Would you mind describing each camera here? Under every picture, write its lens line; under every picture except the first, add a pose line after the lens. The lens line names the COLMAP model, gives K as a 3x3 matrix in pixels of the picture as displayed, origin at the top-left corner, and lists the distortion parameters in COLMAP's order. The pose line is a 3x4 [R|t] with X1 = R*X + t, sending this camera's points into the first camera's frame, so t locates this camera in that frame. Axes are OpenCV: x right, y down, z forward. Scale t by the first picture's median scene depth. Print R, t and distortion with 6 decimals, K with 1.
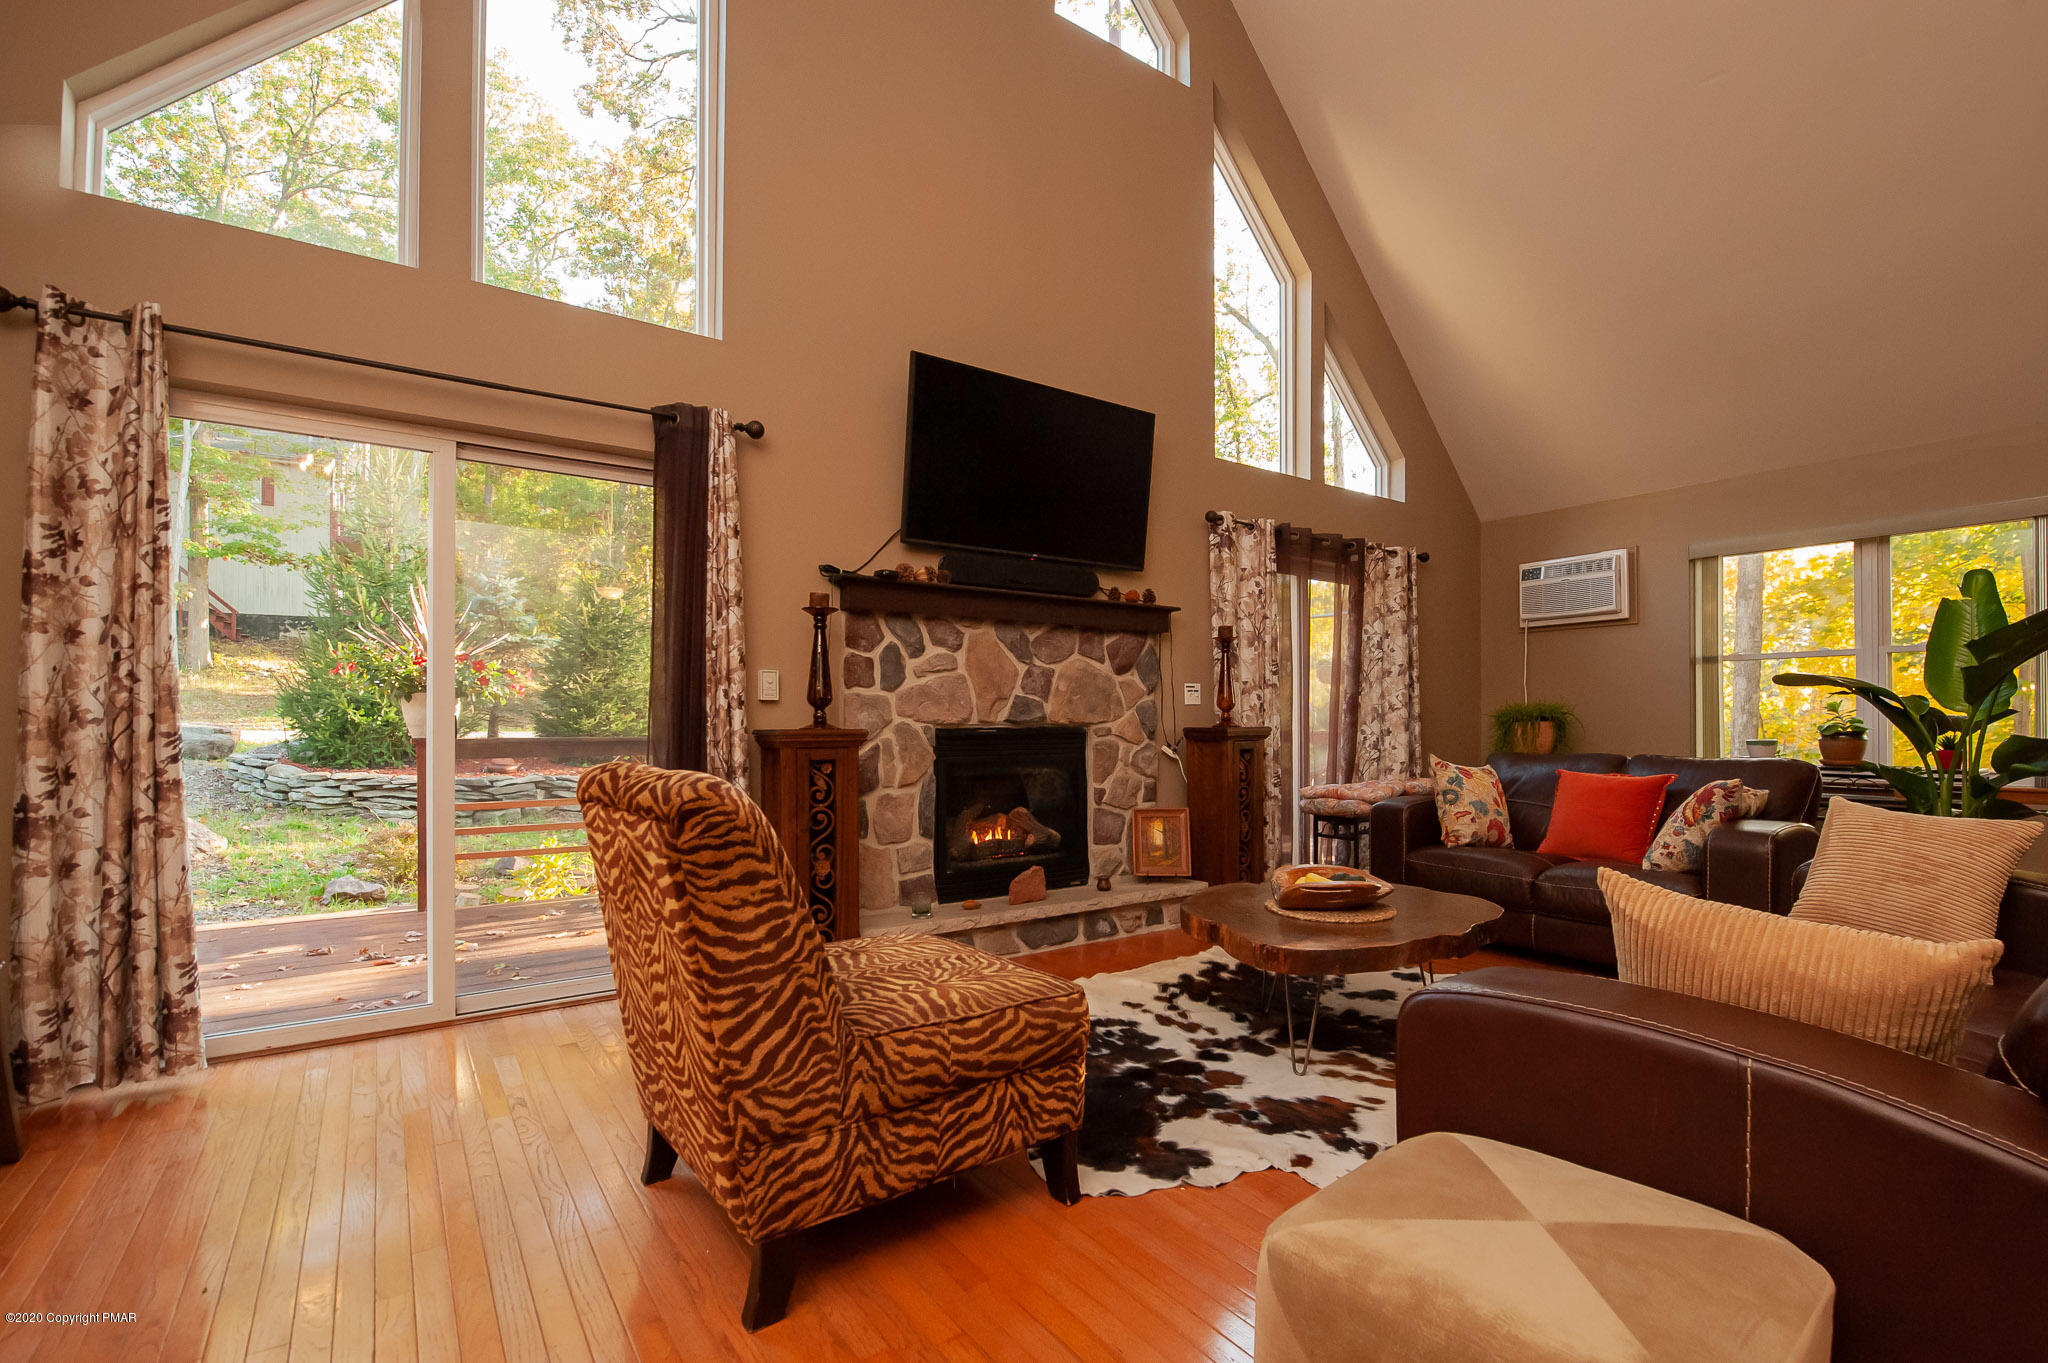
lens RADIAL K [[909.7, 0, 1072.3], [0, 909.7, 715.9], [0, 0, 1]] dist [0.000525, -0.010879]
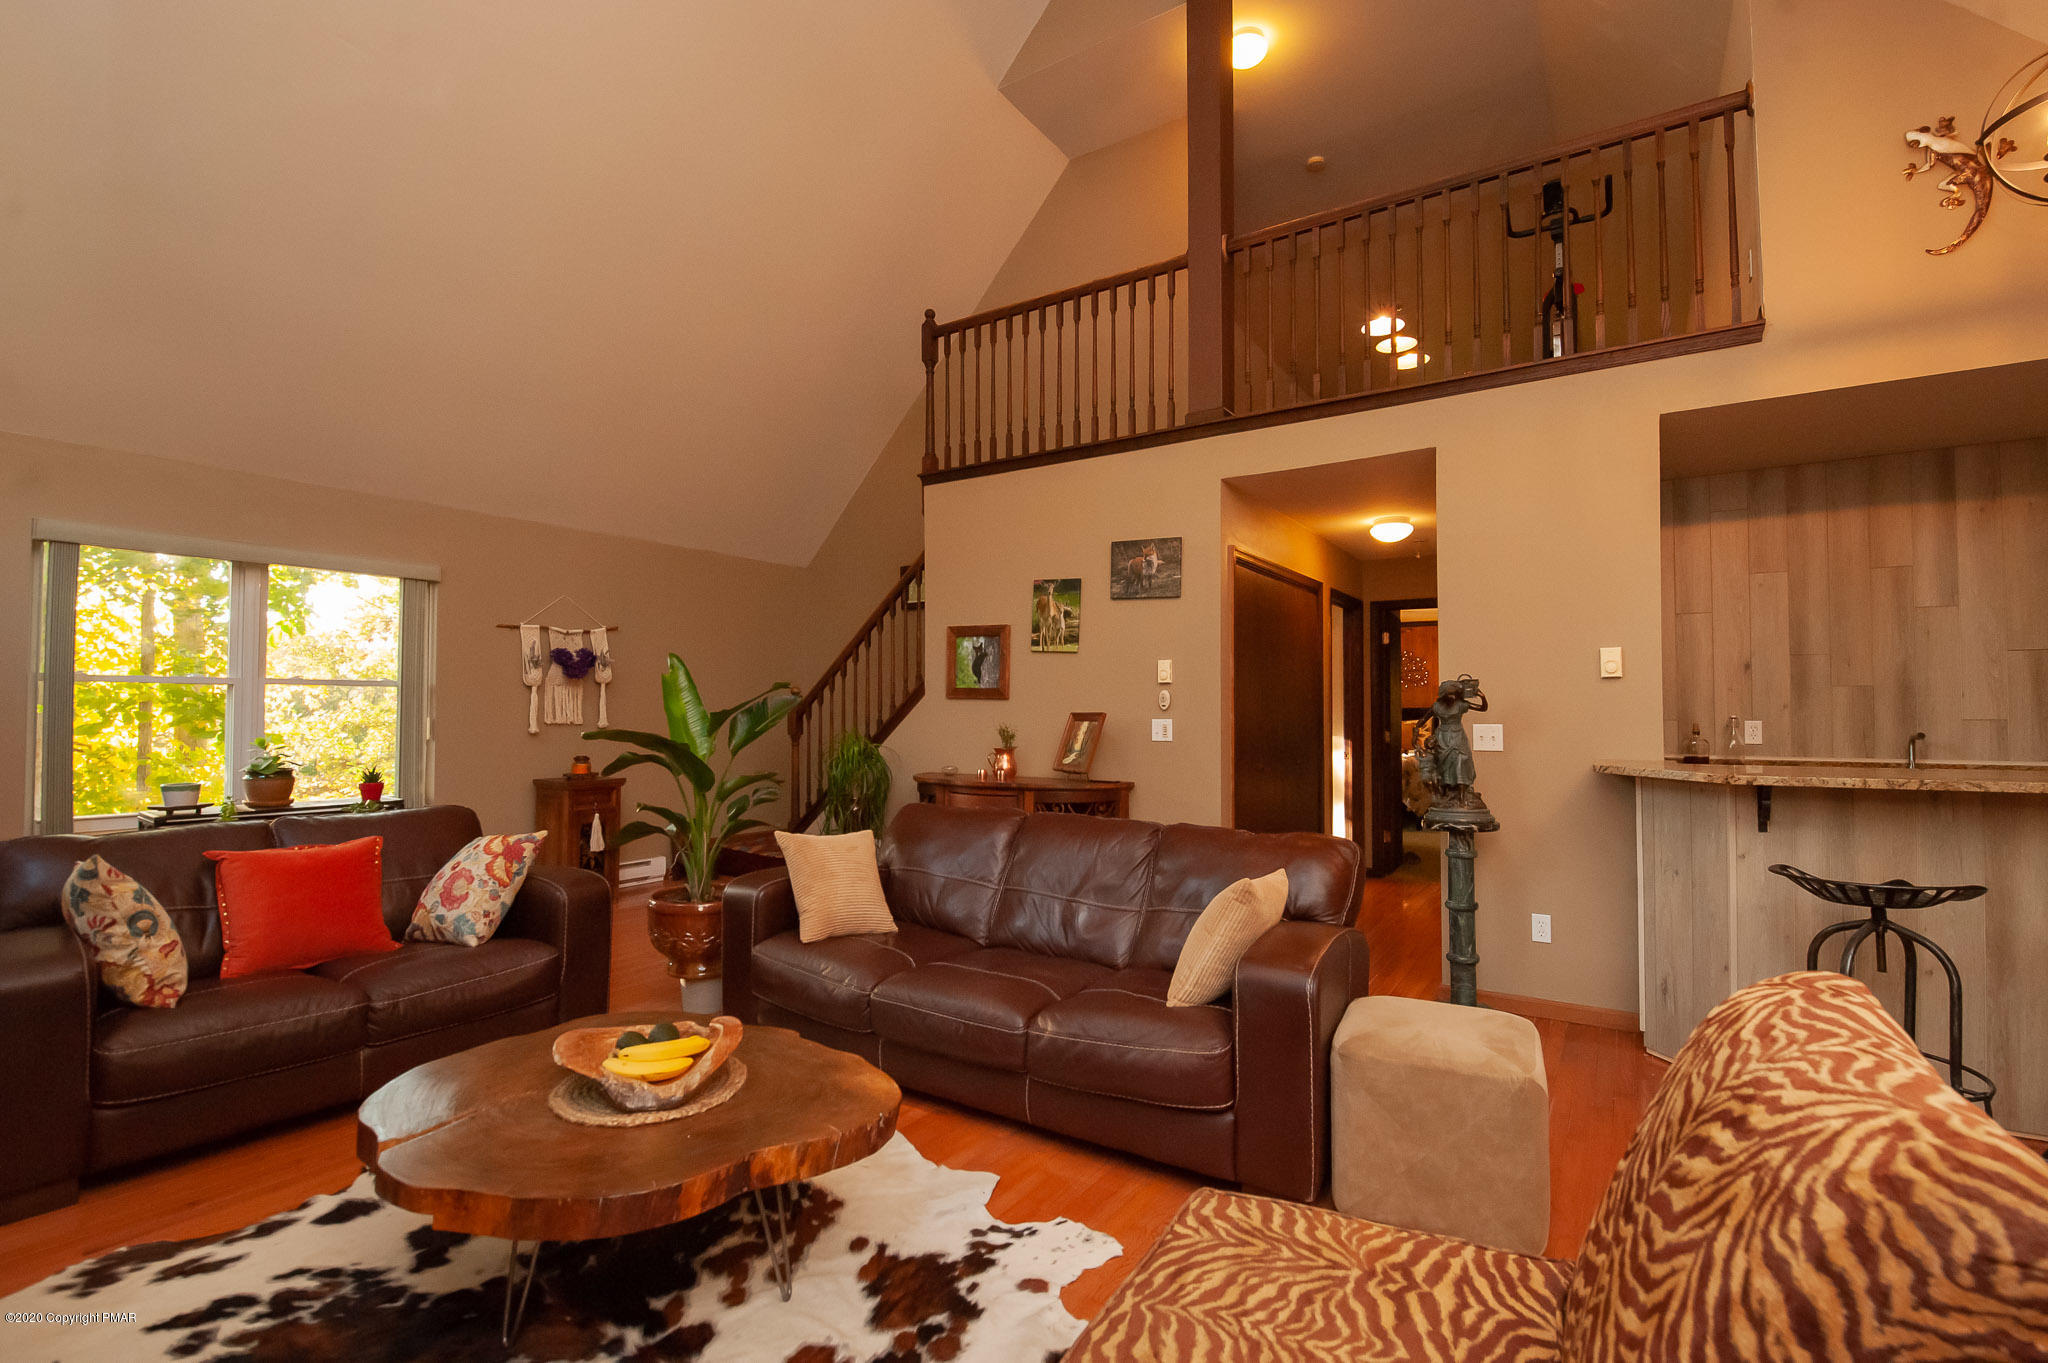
lens RADIAL K [[900.8, 0, 1028.5], [0, 900.8, 691.2], [0, 0, 1]] dist [-0.003155, -0.011069]
pose [[-0.324813, 0.025756, 0.945428, -0.378563], [-0.006360, 0.999547, -0.029416, -0.057066], [-0.945757, -0.015568, -0.324502, 0.781768]]
